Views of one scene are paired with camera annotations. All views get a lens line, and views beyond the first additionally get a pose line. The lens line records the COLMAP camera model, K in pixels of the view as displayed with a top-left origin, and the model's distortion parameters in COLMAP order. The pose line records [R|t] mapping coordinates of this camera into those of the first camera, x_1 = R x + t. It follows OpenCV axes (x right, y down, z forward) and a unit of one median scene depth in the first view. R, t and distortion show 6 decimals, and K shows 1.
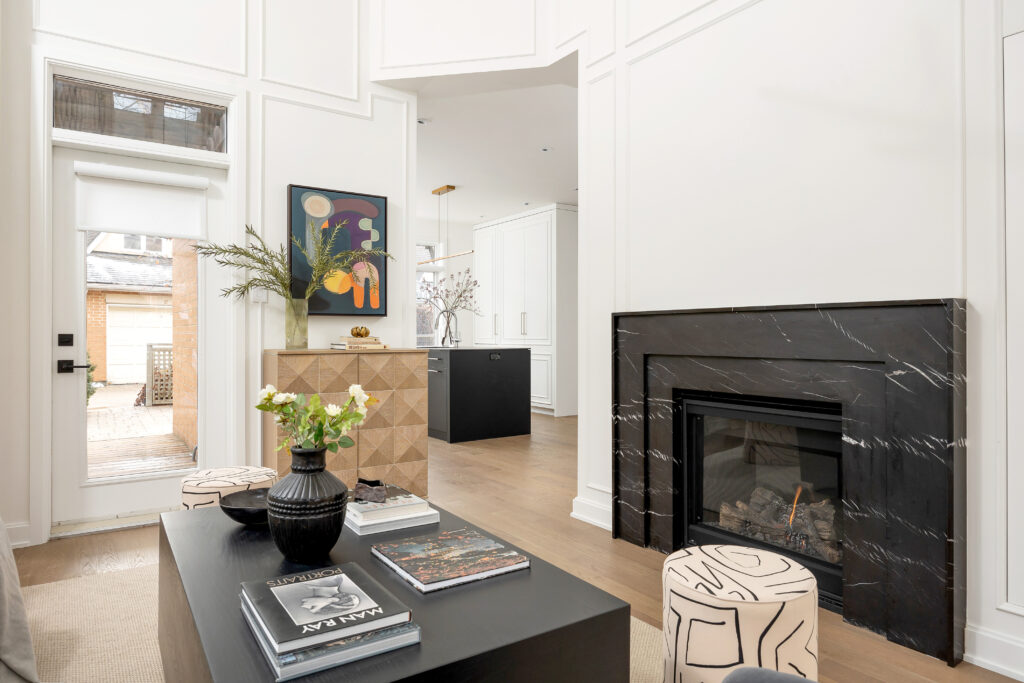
lens RADIAL K [[625.7, 0, 511.7], [0, 625.7, 332.8], [0, 0, 1]] dist [-0.029979, -0.000202]
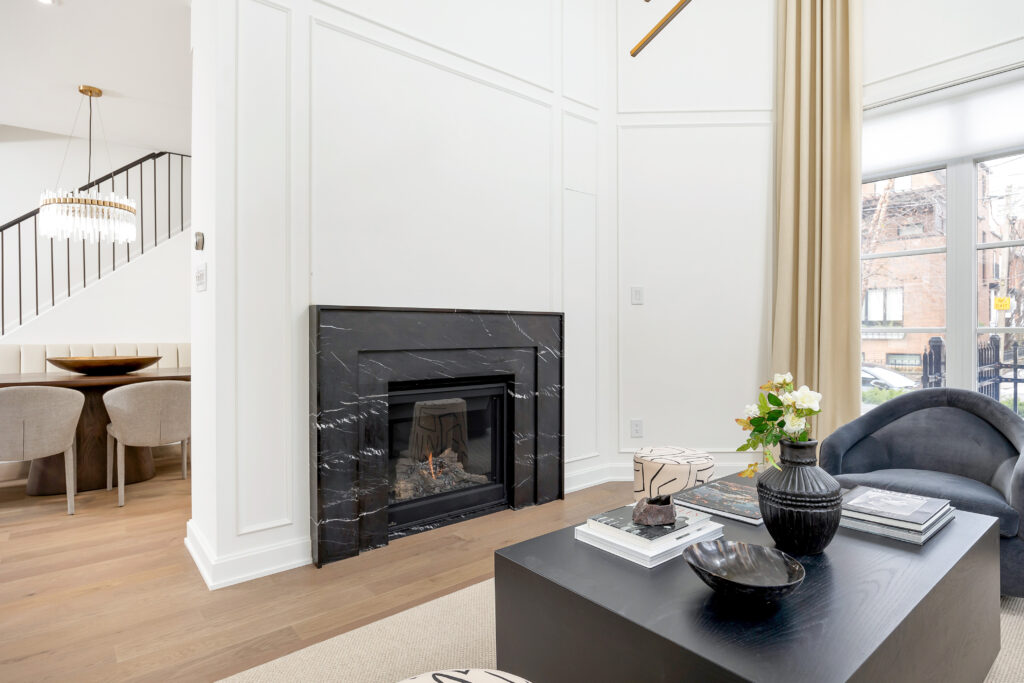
lens RADIAL K [[533.9, 0, 512.0], [0, 533.9, 341.5], [0, 0, 1]] dist [-0.027345, -0.000534]
pose [[-0.102540, -0.012119, 0.994655, -0.737929], [0.000491, 0.999925, 0.012234, 0.011866], [-0.994729, 0.001743, -0.102527, 1.022714]]
